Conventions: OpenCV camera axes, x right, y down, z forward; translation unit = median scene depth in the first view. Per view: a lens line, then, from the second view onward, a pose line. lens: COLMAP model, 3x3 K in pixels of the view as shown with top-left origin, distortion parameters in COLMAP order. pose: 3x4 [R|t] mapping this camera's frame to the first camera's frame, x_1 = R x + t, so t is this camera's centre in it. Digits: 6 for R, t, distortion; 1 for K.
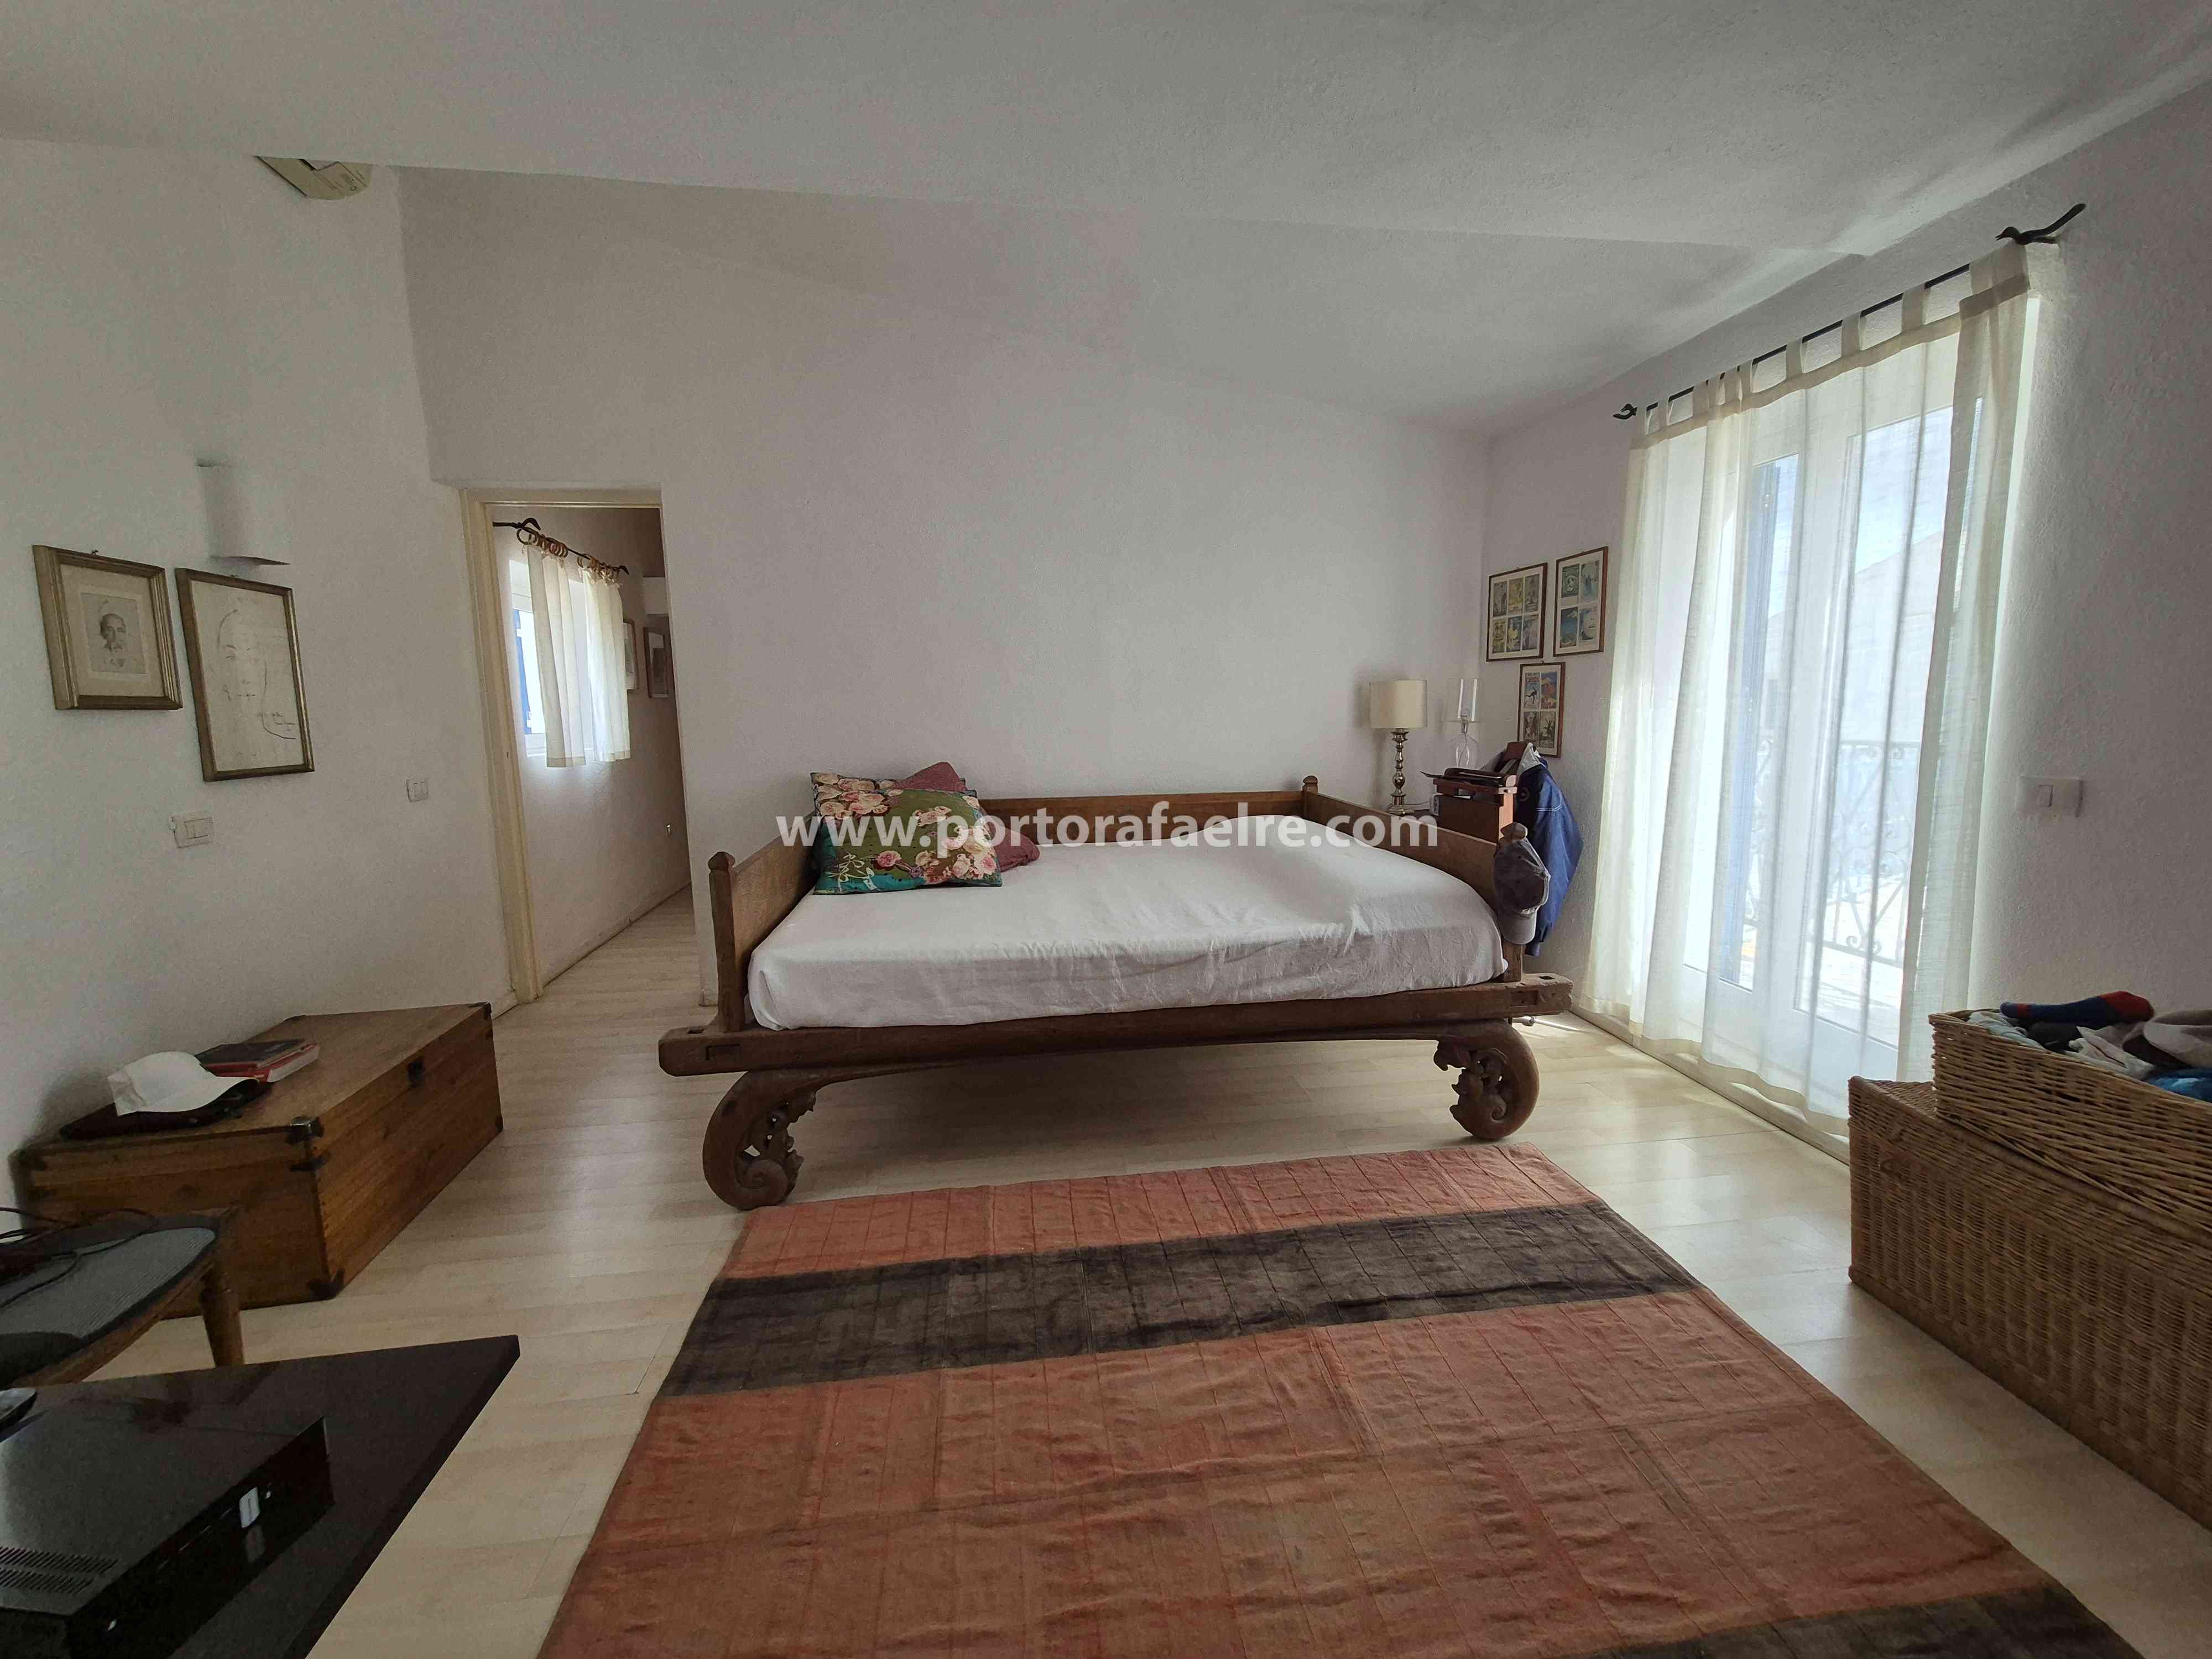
lens RADIAL K [[904.7, 0, 1122.3], [0, 904.7, 825.8], [0, 0, 1]] dist [0.001097, 0.000284]
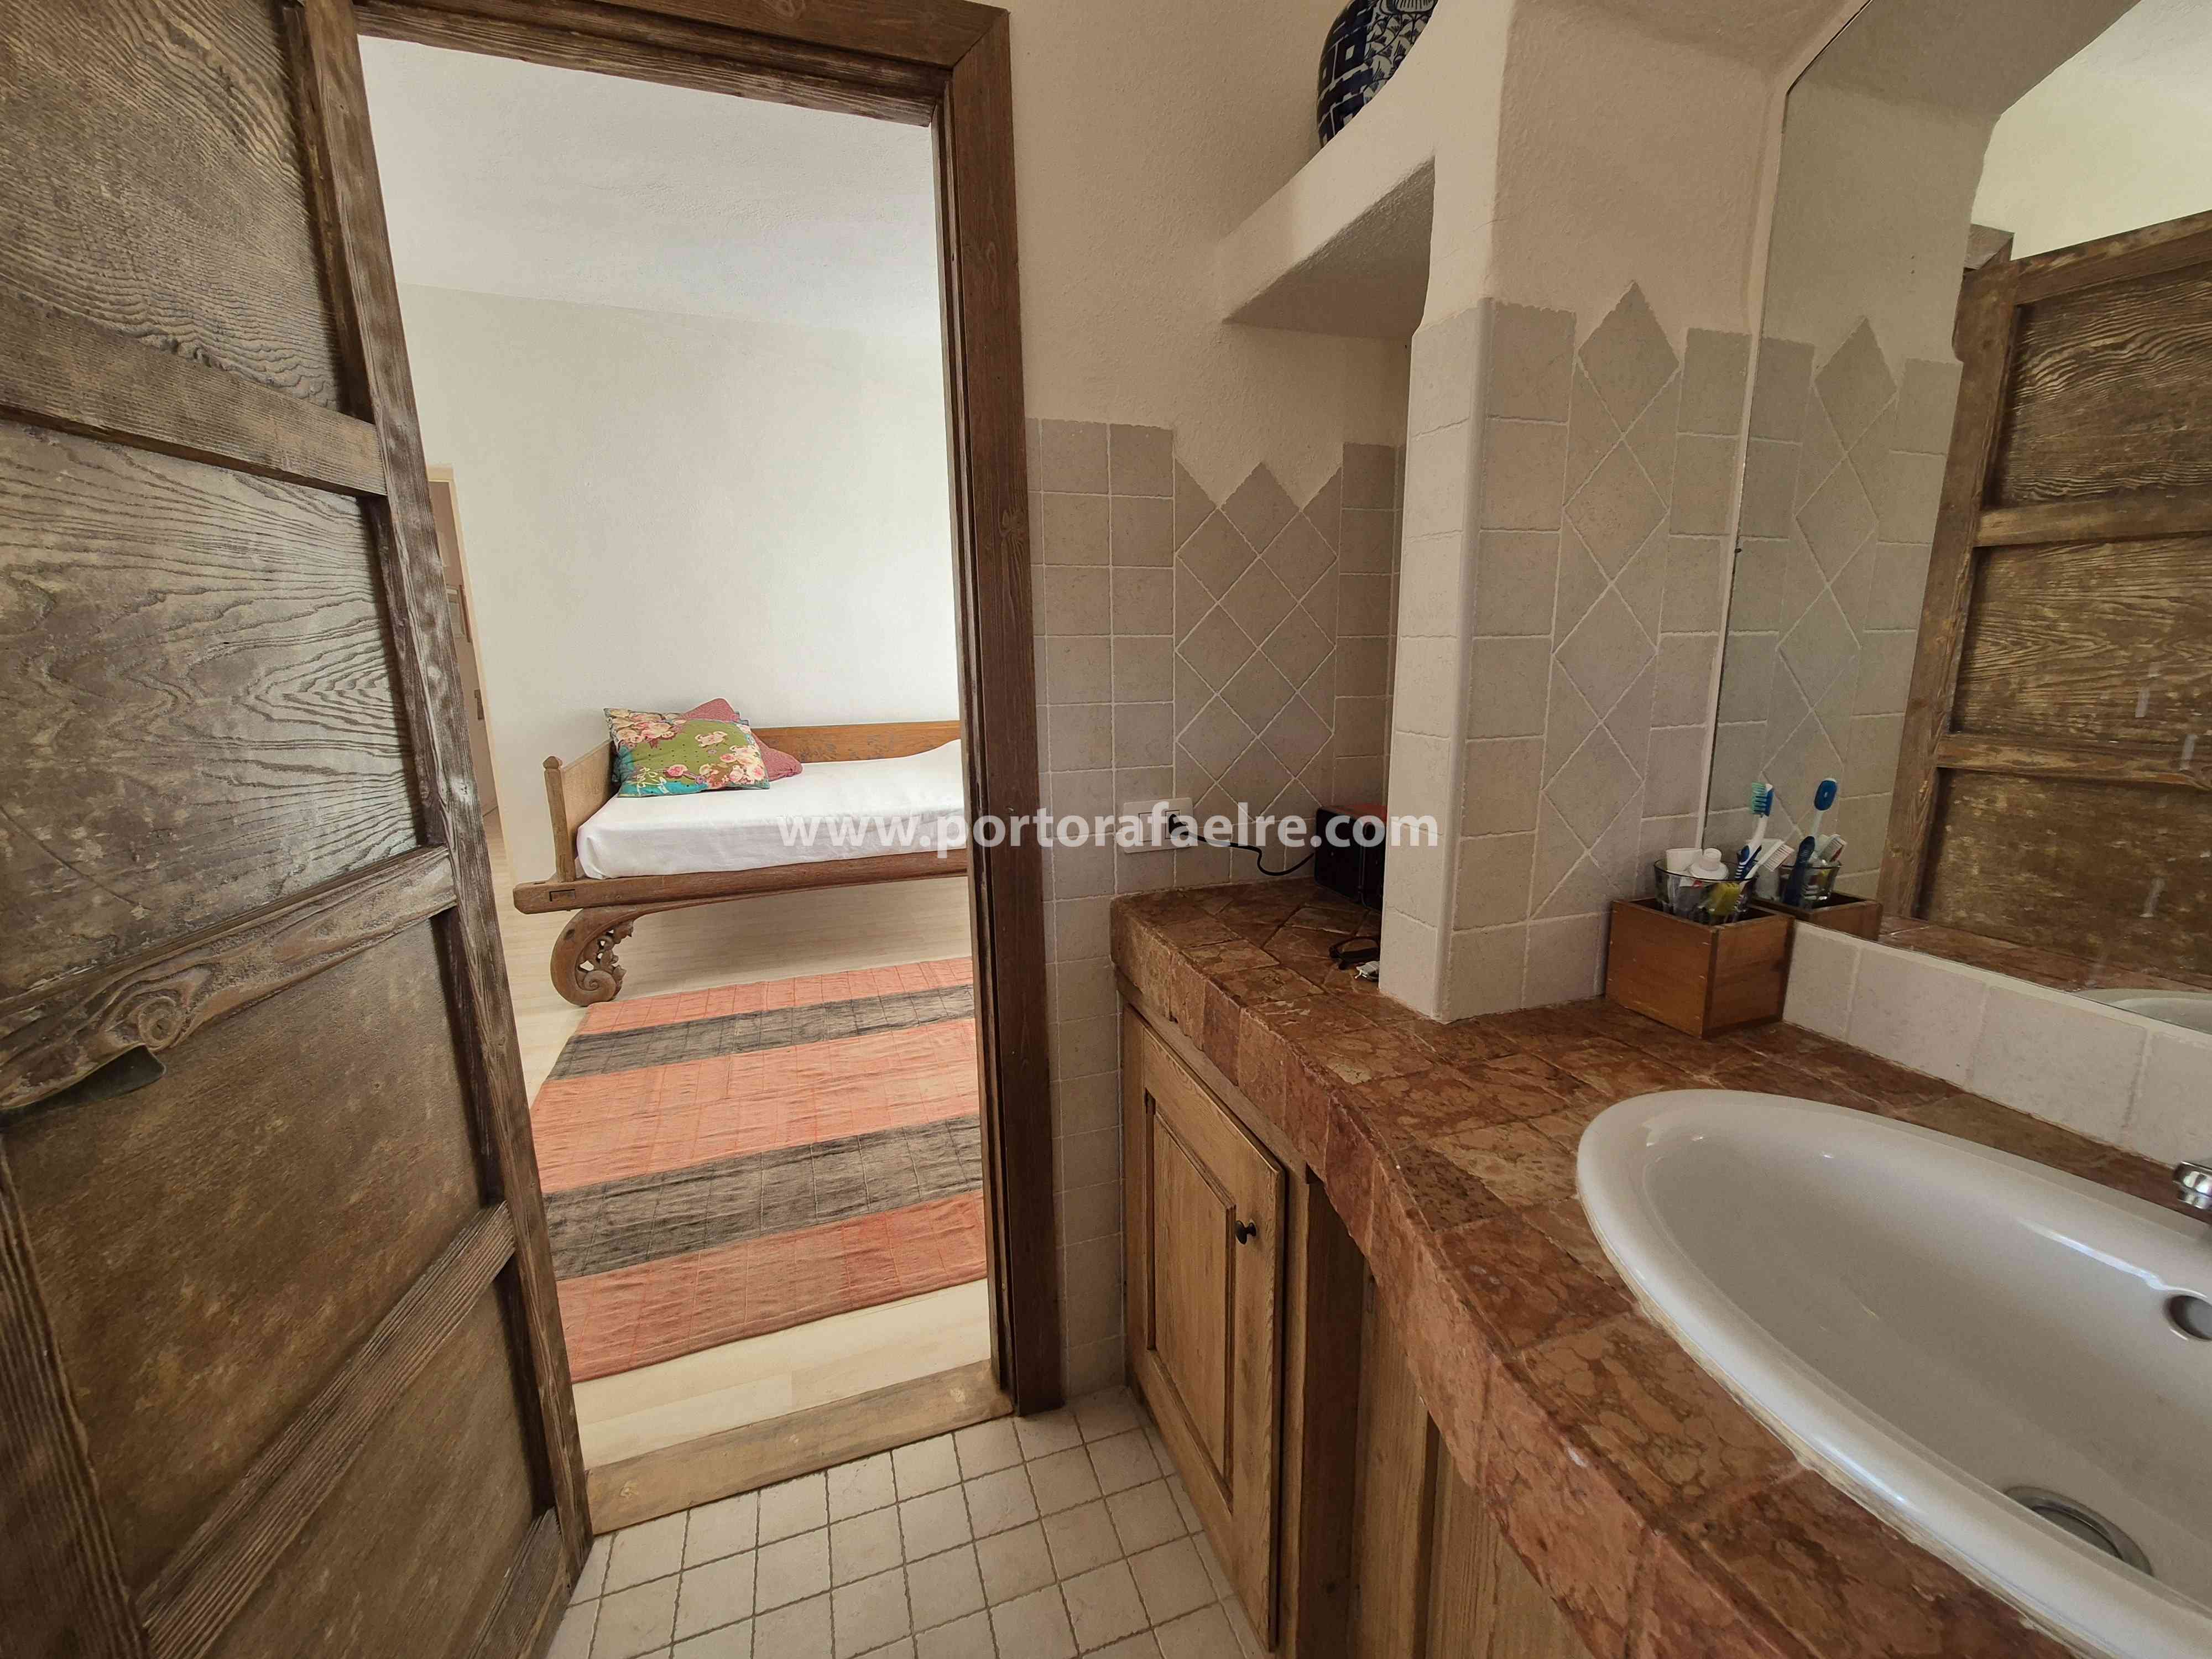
lens RADIAL K [[904.7, 0, 1124.4], [0, 904.7, 822.3], [0, 0, 1]] dist [0.001097, 0.000284]
pose [[0.977193, -0.040606, 0.208433, 0.127405], [0.029477, 0.997983, 0.056227, 0.071436], [-0.210296, -0.048801, 0.976419, -0.541868]]
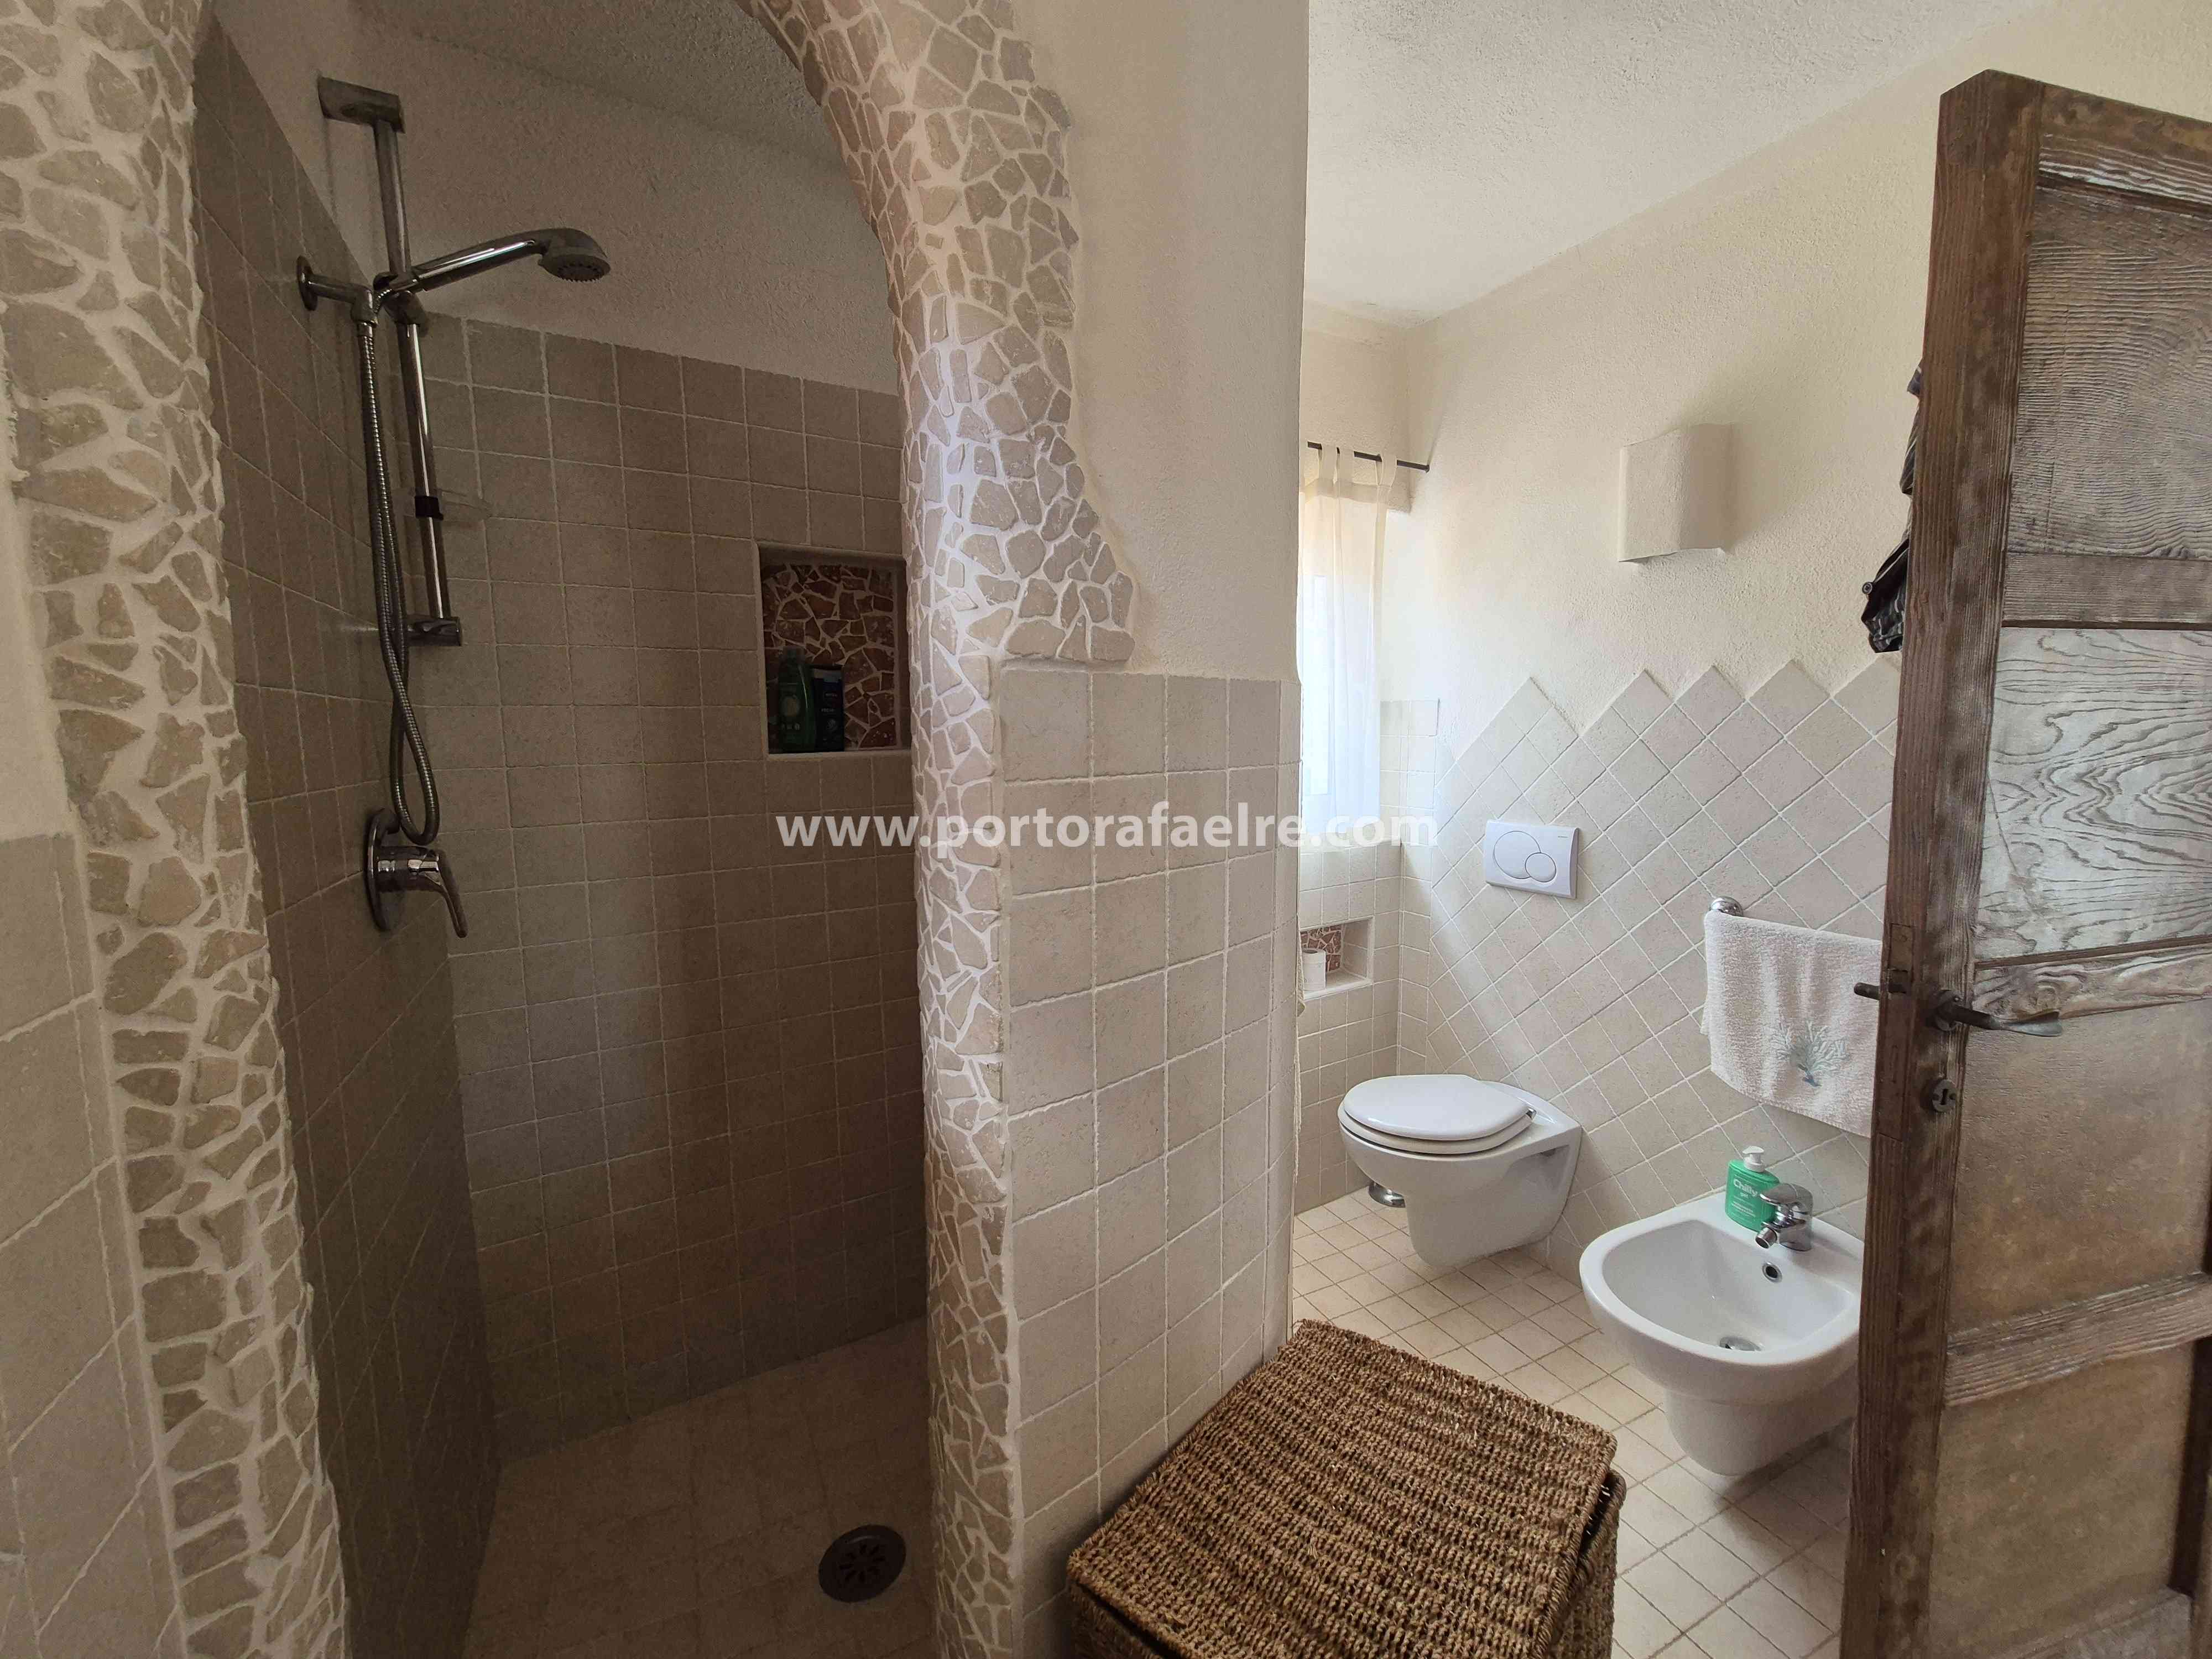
lens RADIAL K [[904.7, 0, 1108.9], [0, 904.7, 824.9], [0, 0, 1]] dist [0.001097, 0.000284]
pose [[0.317426, 0.105961, -0.942344, 0.145801], [-0.123203, 0.989923, 0.069810, 0.080494], [0.940245, 0.093940, 0.327282, -0.757848]]
